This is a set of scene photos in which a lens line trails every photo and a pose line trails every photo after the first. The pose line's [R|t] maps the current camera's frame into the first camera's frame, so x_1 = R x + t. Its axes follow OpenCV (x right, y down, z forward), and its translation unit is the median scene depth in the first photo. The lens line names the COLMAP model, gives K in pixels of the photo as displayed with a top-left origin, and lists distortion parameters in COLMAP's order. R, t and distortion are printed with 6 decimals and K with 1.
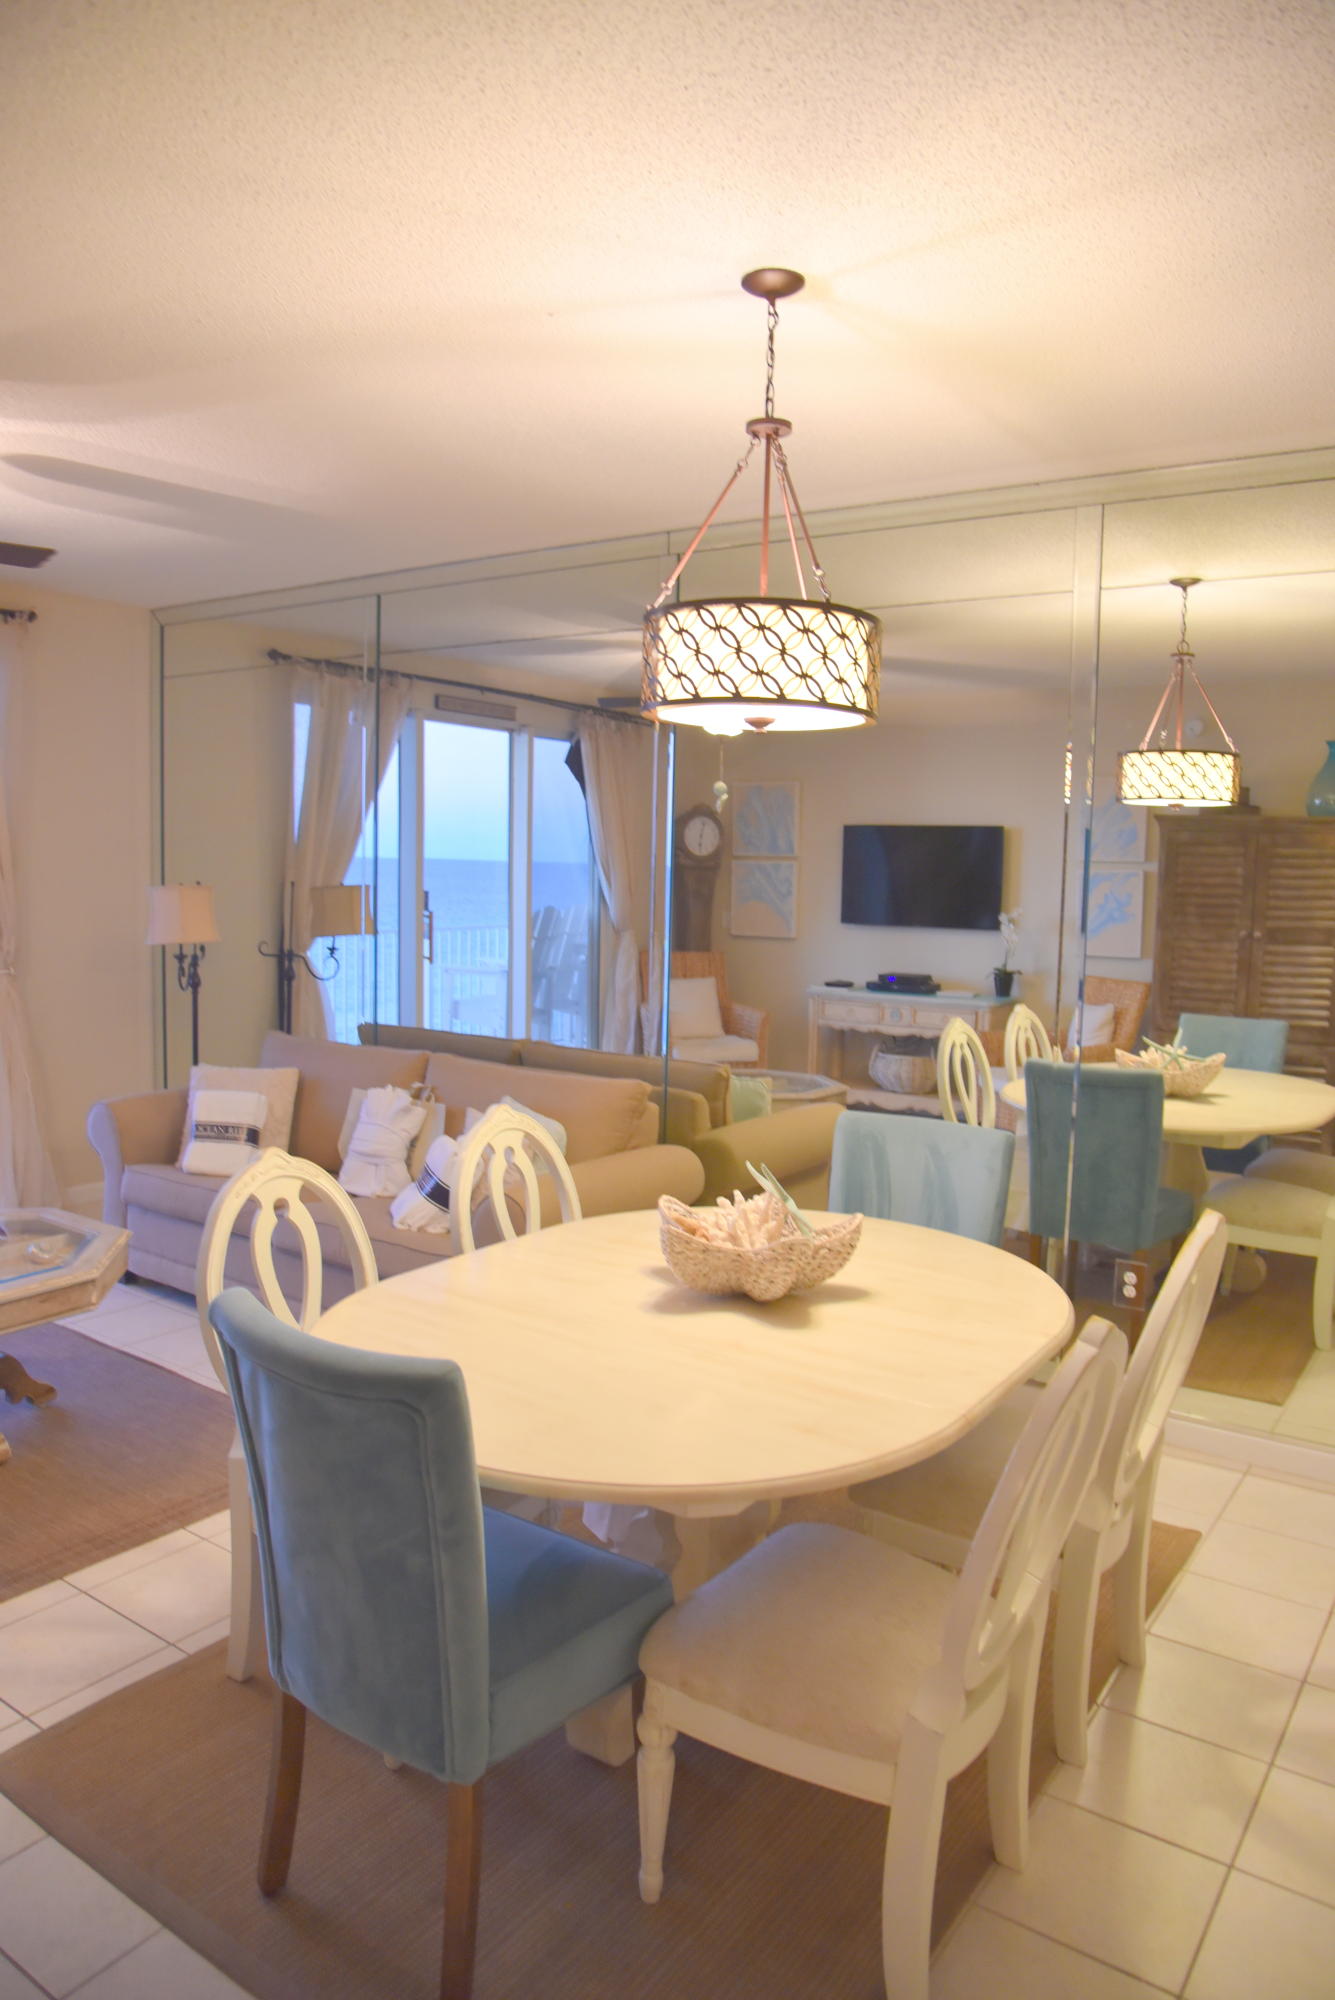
lens RADIAL K [[1522.1, 0, 667.5], [0, 1522.1, 1000.0], [0, 0, 1]] dist [0.004491, 0.001806]
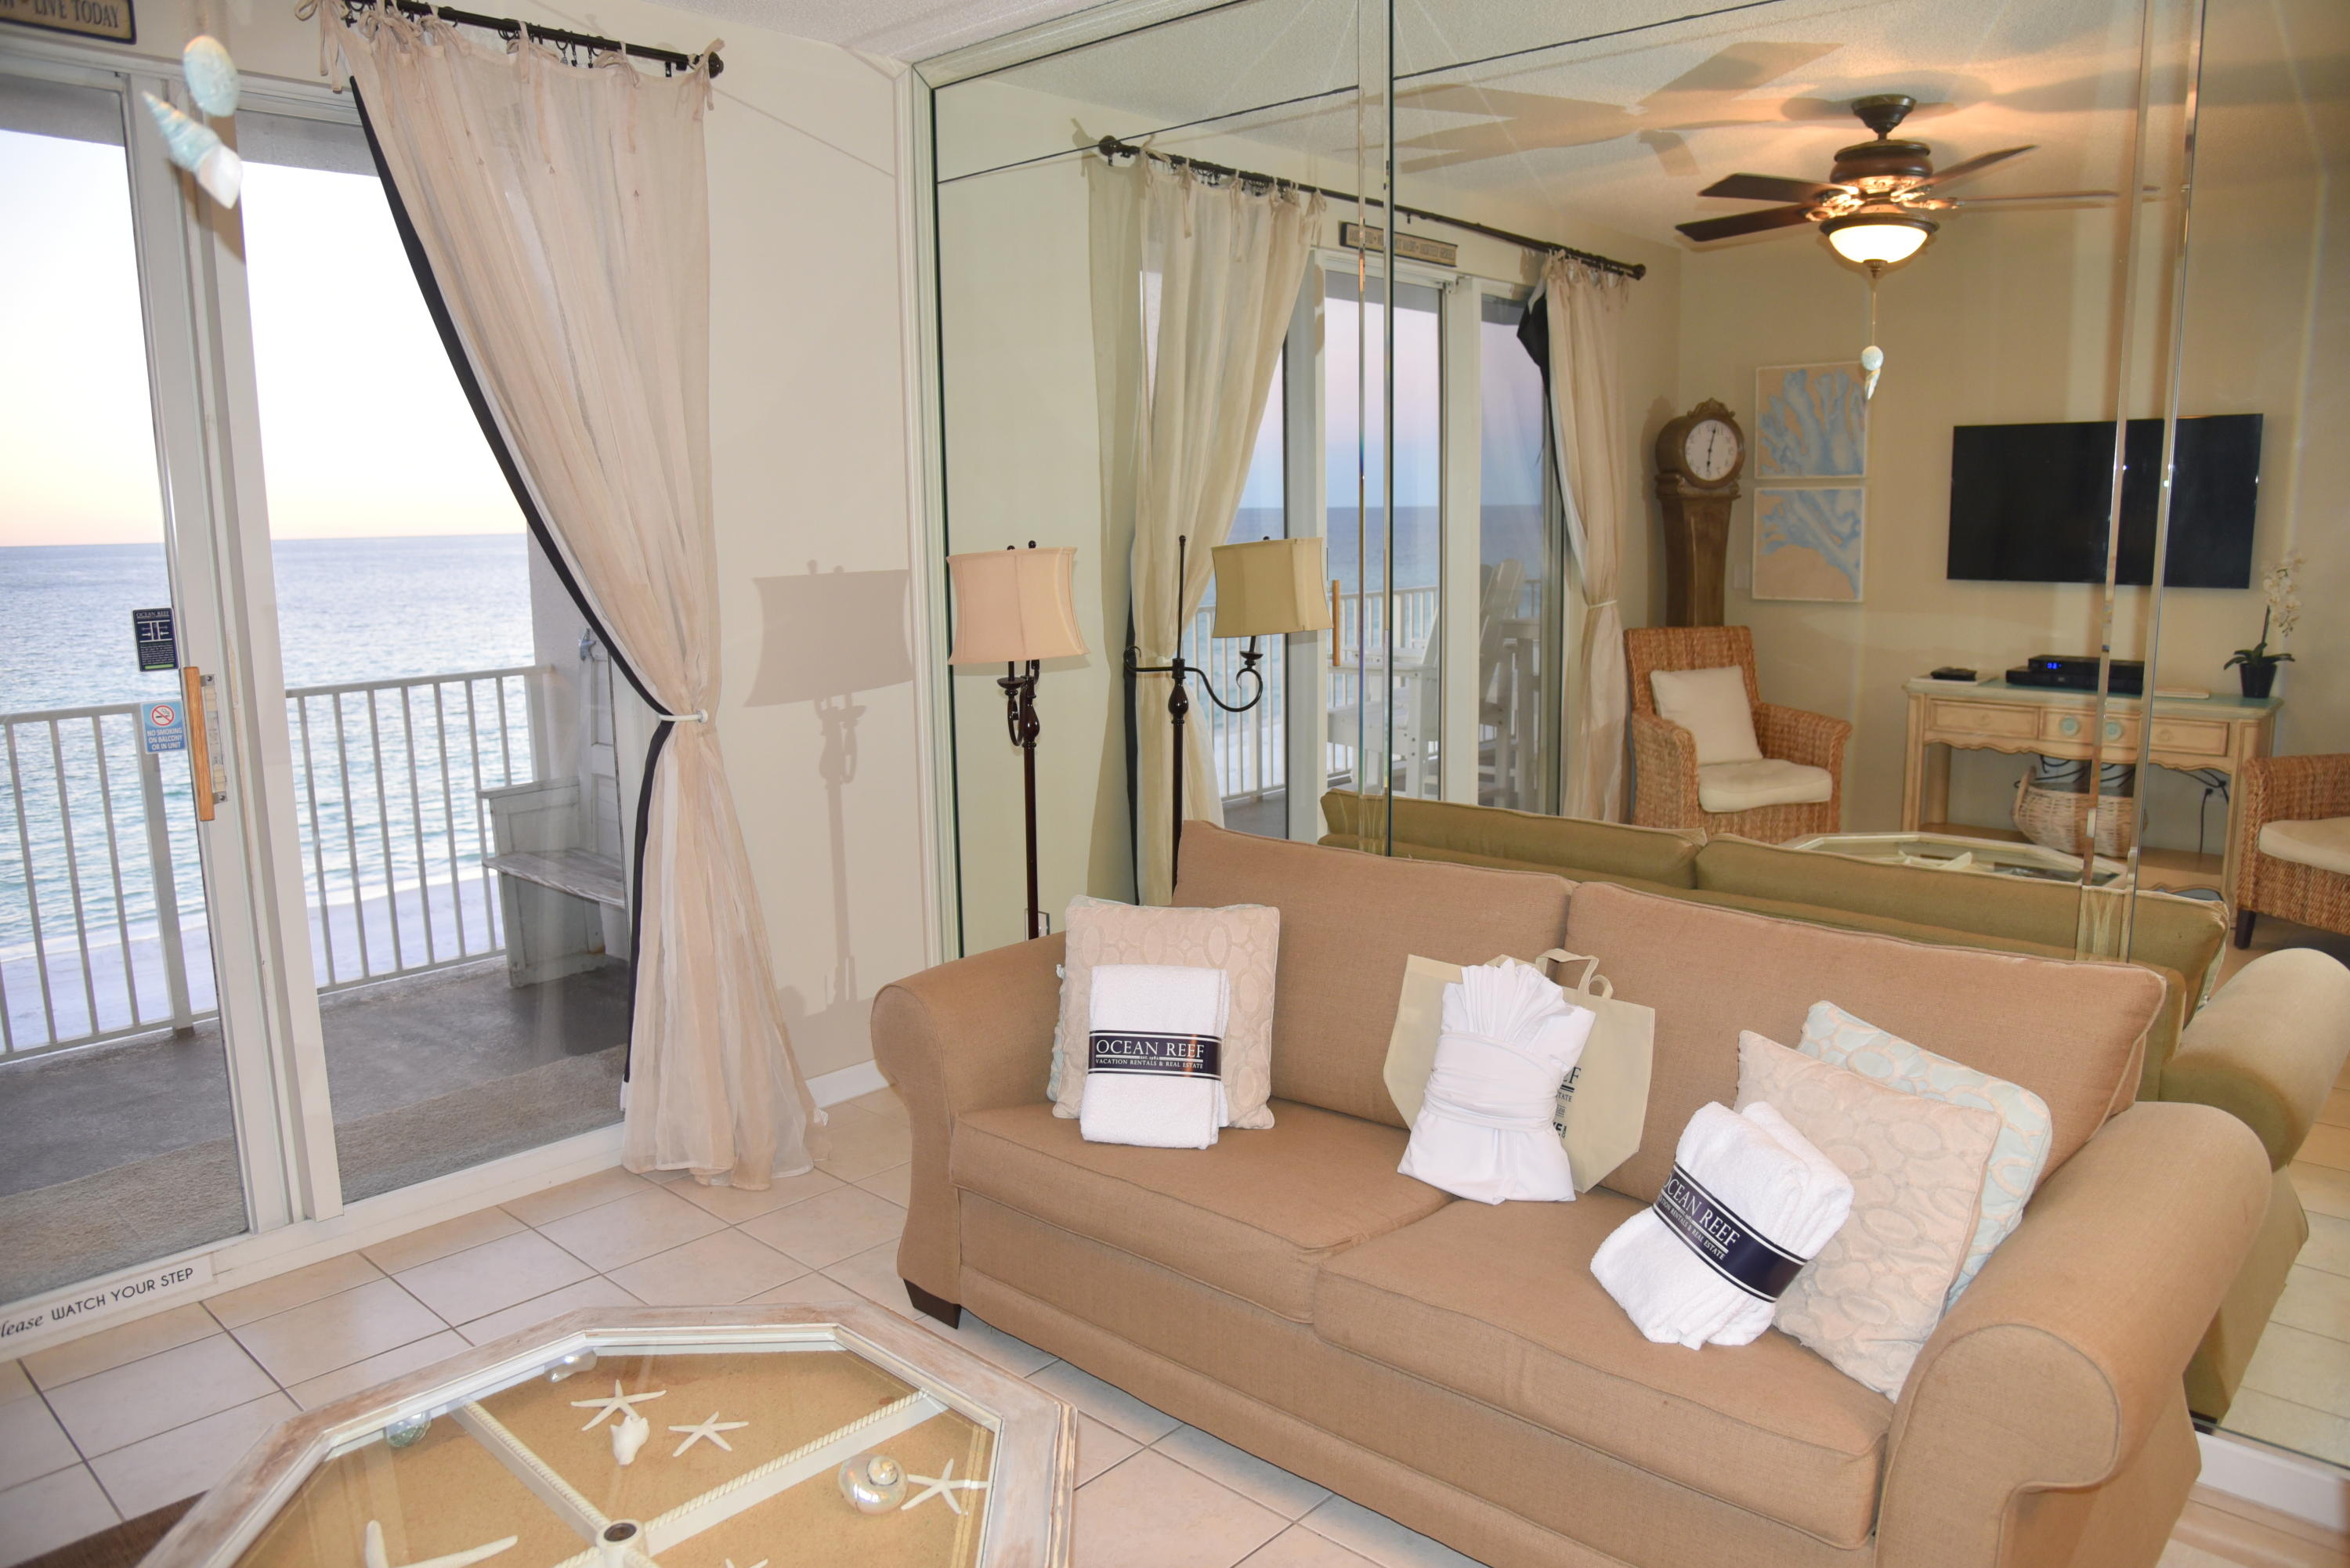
lens RADIAL K [[1611.4, 0, 1239.6], [0, 1611.4, 786.1], [0, 0, 1]] dist [-0.085760, -0.000871]
pose [[0.997931, -0.022979, -0.060044, -0.158587], [0.027713, 0.996471, 0.079235, -0.027073], [0.058011, -0.080735, 0.995046, 0.338861]]
